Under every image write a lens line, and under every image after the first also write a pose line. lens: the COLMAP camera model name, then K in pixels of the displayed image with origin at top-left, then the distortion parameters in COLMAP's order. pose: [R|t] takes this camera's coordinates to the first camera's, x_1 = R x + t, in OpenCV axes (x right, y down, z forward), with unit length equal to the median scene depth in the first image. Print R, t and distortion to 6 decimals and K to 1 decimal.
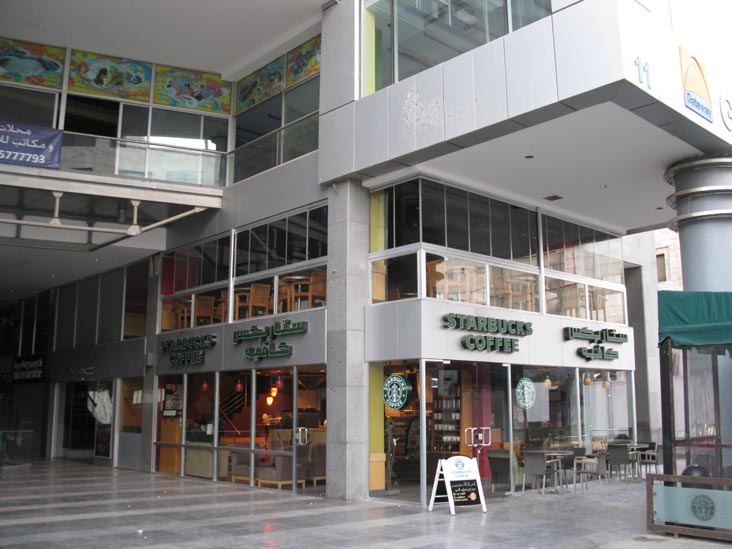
lens RADIAL K [[806.5, 0, 366.0], [0, 806.5, 274.5], [0, 0, 1]] dist [-0.113528, -0.000252]
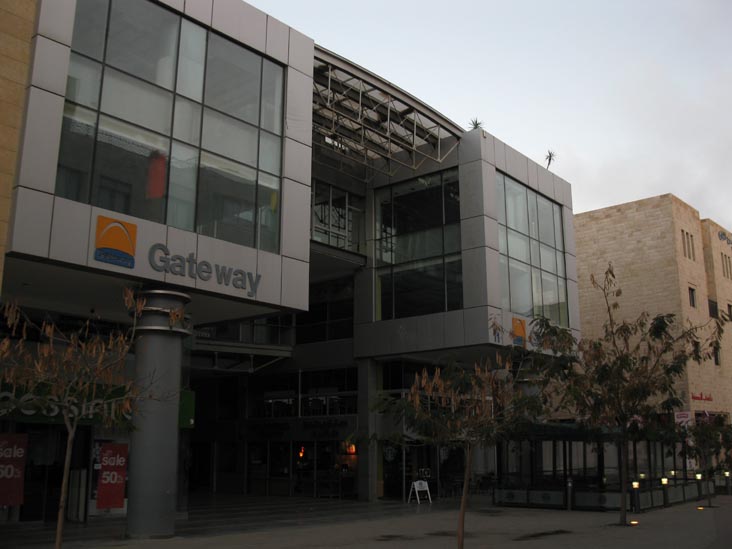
lens RADIAL K [[771.1, 0, 366.0], [0, 771.1, 274.5], [0, 0, 1]] dist [-0.078846, -0.001217]
pose [[0.990582, 0.029675, 0.133666, -0.319551], [-0.021509, 0.997836, -0.062127, -0.212789], [-0.135221, 0.058666, 0.989077, -1.120376]]
